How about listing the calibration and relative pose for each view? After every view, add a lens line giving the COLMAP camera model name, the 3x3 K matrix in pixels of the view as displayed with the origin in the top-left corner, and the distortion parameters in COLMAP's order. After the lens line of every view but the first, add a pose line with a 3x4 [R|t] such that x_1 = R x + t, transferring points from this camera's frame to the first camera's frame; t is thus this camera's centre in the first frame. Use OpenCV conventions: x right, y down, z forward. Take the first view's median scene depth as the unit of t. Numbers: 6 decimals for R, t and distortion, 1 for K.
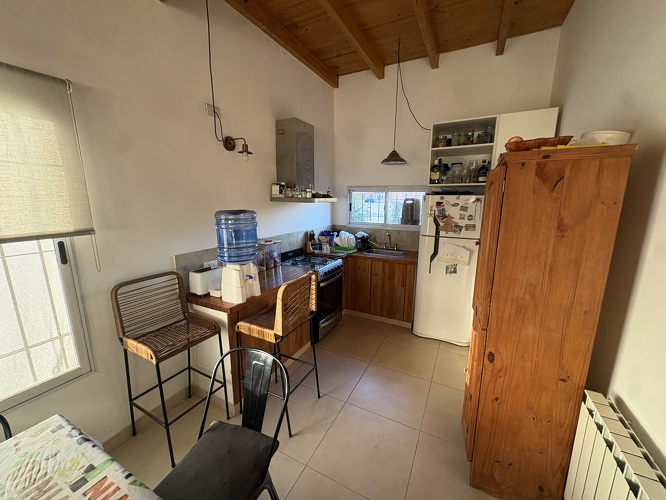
lens RADIAL K [[264.6, 0, 333.1], [0, 264.6, 250.0], [0, 0, 1]] dist [-0.001003, -0.000458]
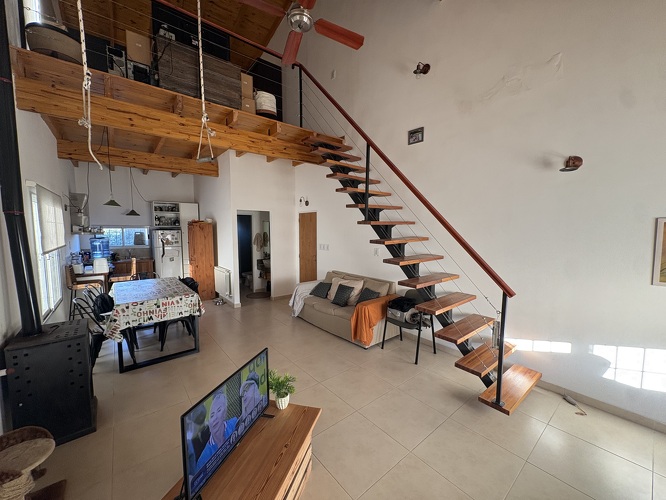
lens RADIAL K [[264.6, 0, 334.6], [0, 264.6, 249.6], [0, 0, 1]] dist [-0.001003, -0.000458]
pose [[0.396810, -0.075223, 0.914813, -1.265362], [0.181527, 0.983384, 0.002121, 0.264820], [-0.899772, 0.165222, 0.403872, -1.464843]]
